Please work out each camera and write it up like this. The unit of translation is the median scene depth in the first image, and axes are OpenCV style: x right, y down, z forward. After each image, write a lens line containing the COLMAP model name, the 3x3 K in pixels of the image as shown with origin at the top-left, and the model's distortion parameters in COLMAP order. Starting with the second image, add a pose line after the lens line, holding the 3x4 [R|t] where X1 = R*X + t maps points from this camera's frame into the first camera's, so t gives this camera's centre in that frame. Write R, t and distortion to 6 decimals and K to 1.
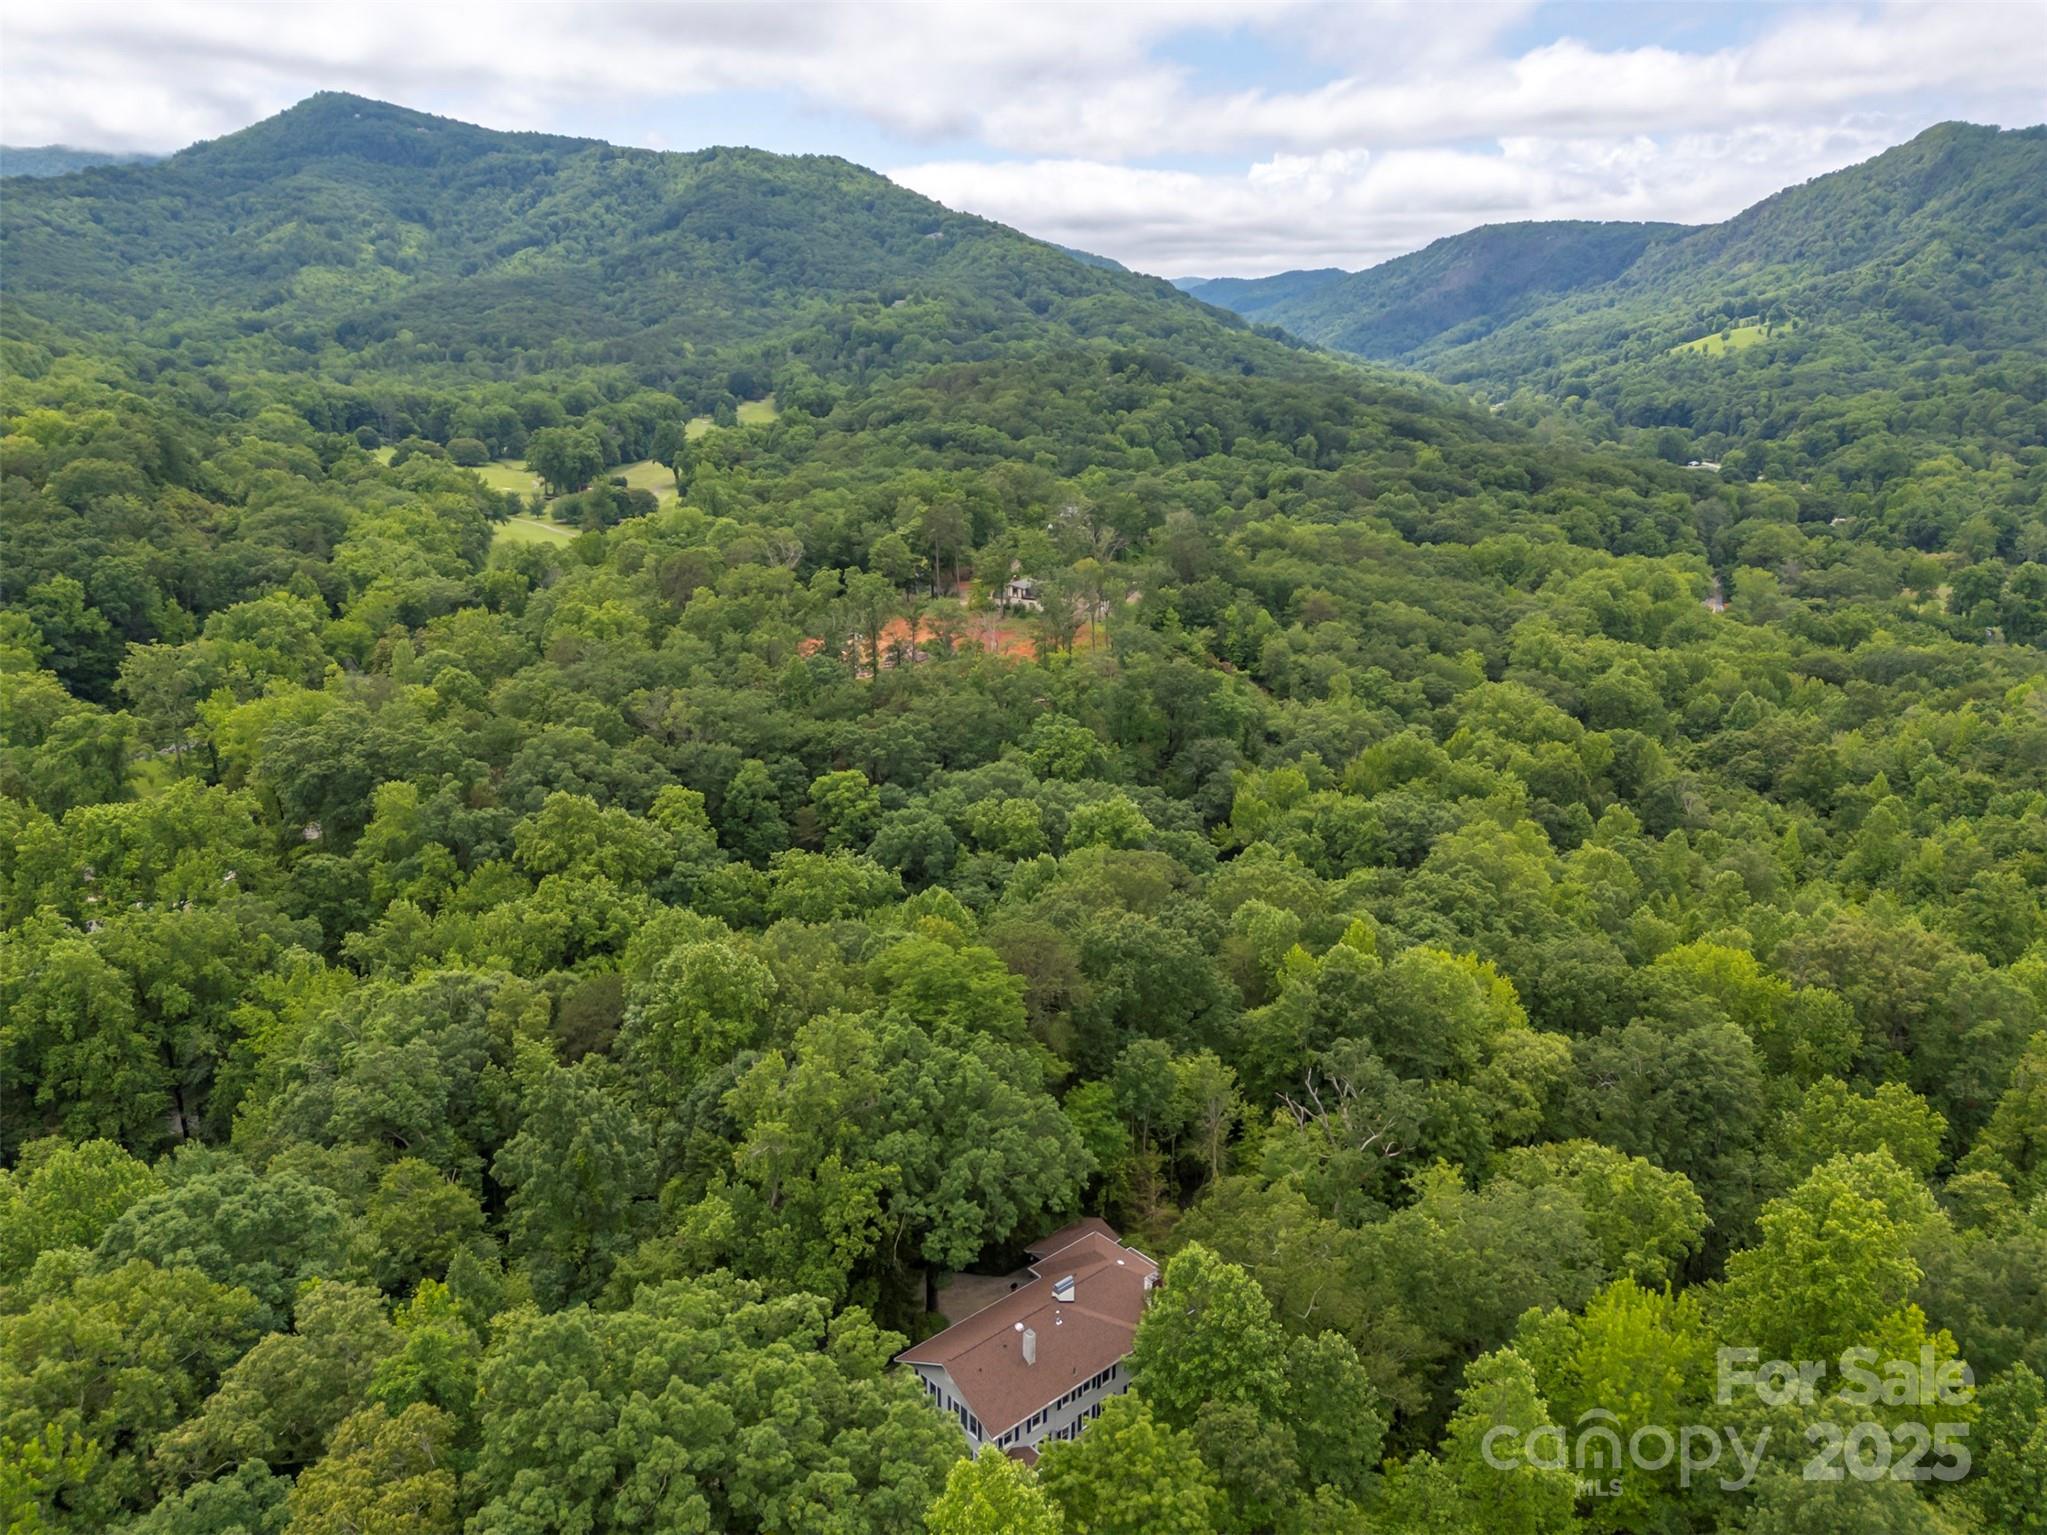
lens RADIAL K [[1439.2, 0, 1023.5], [0, 1439.2, 767.5], [0, 0, 1]] dist [0.181221, -0.405310]
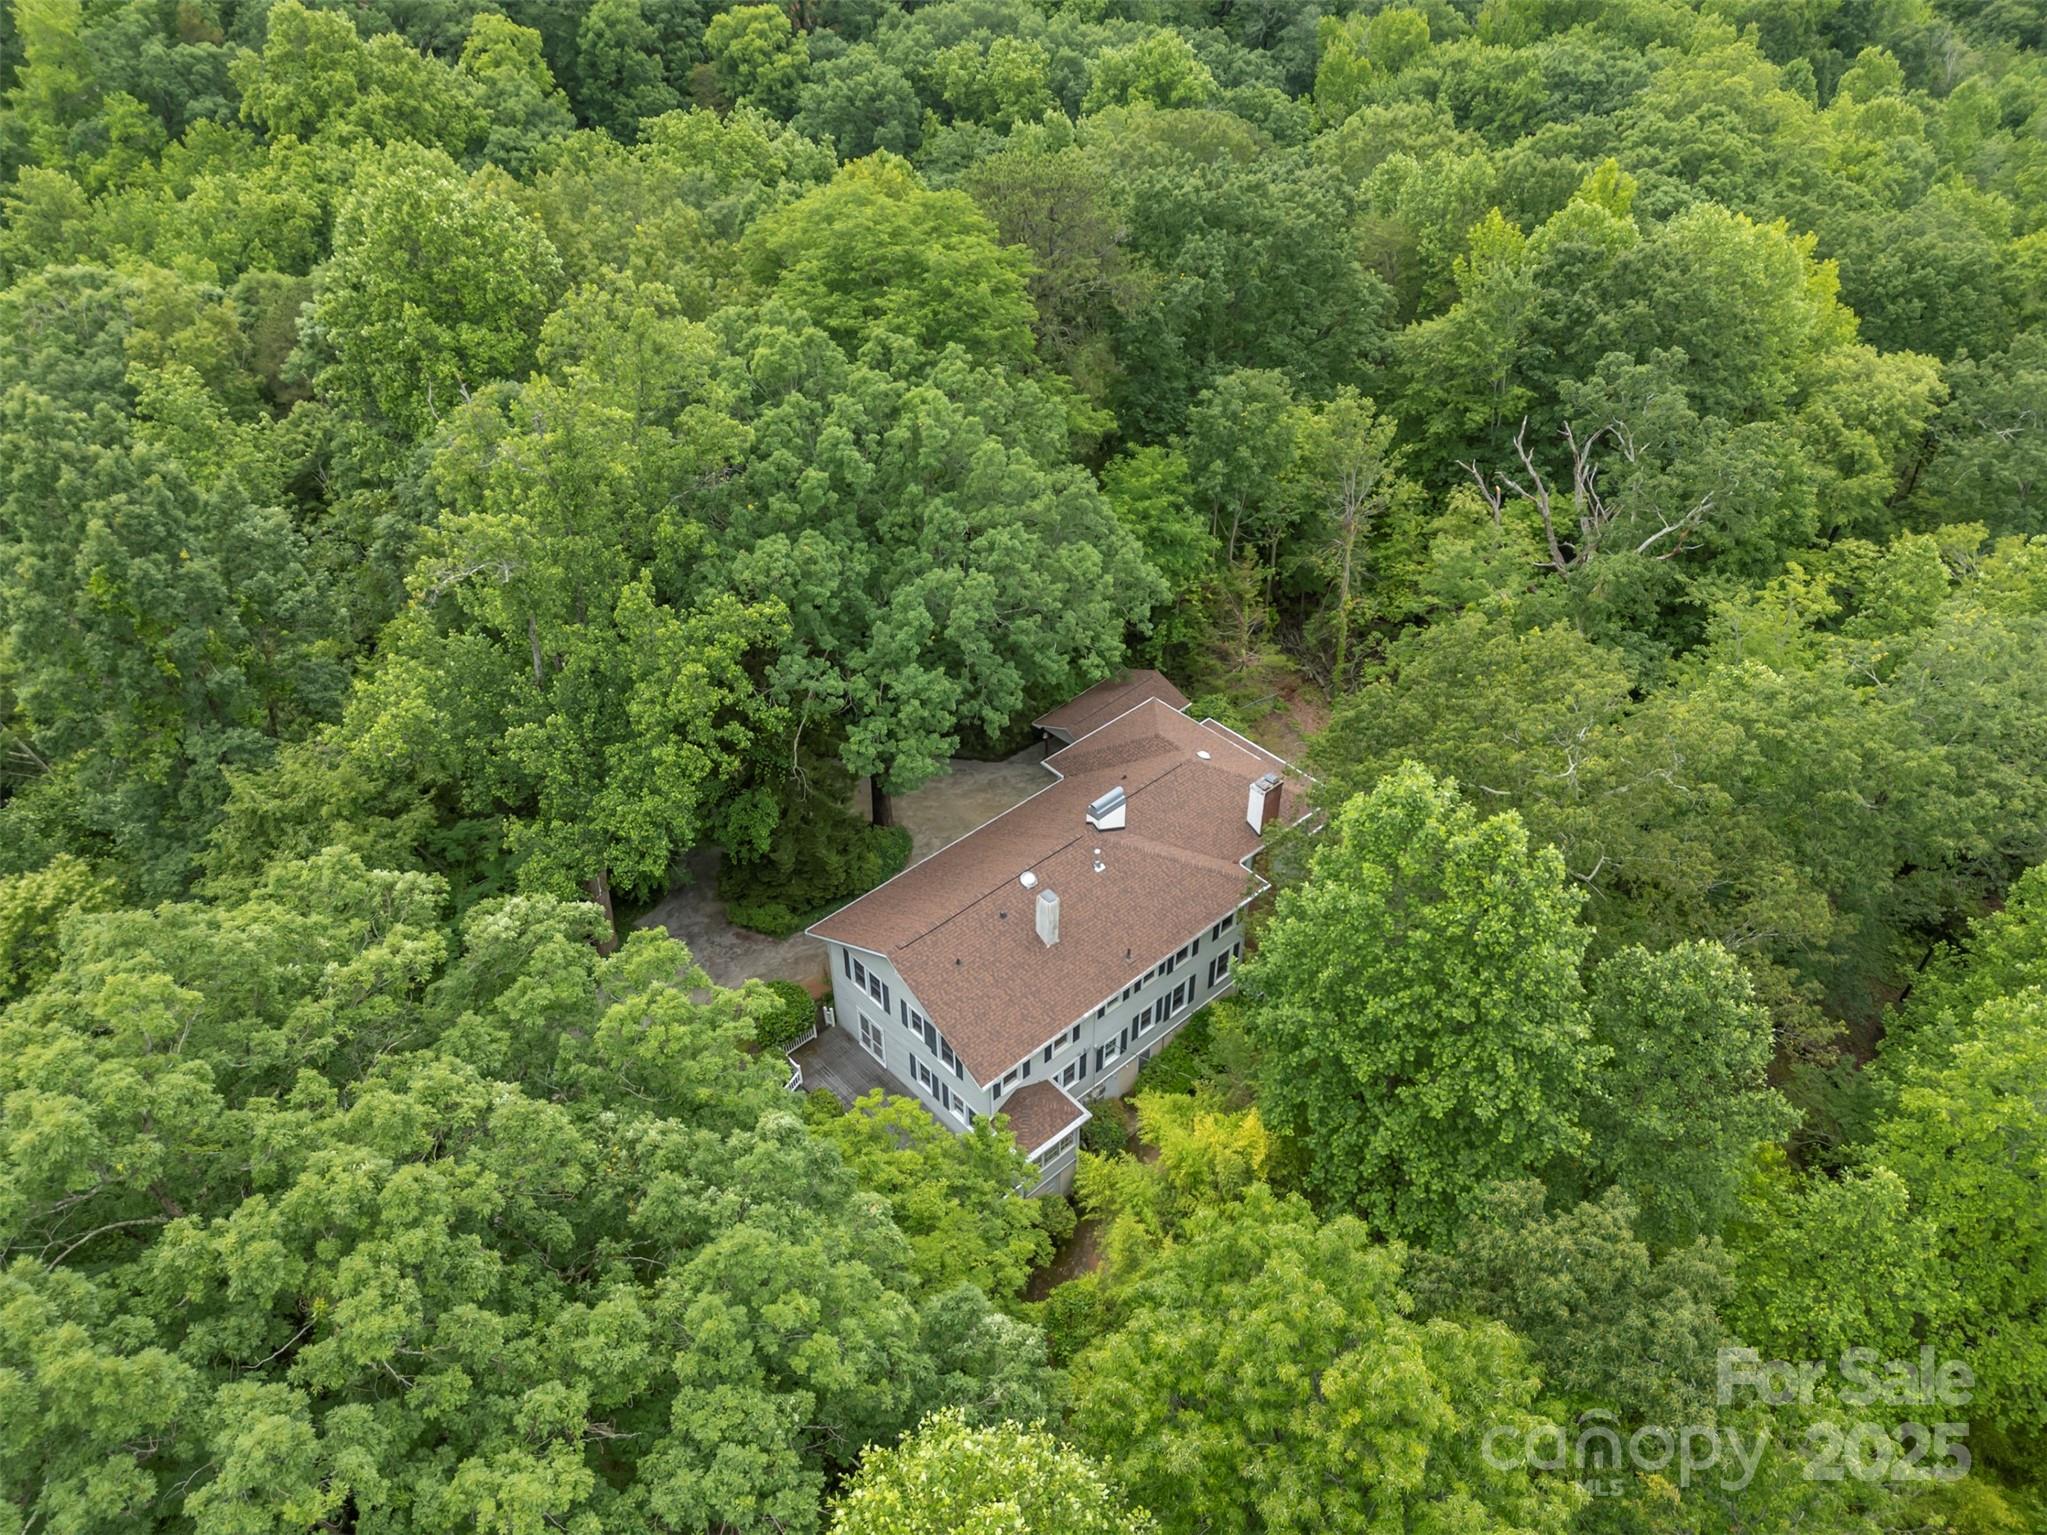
lens RADIAL K [[1495.8, 0, 1014.2], [0, 1495.8, 803.1], [0, 0, 1]] dist [0.092685, -0.070325]
pose [[0.999953, -0.008139, -0.005286, -0.004127], [0.009593, 0.911400, 0.411411, 0.102107], [0.001469, -0.411442, 0.911435, 0.409405]]
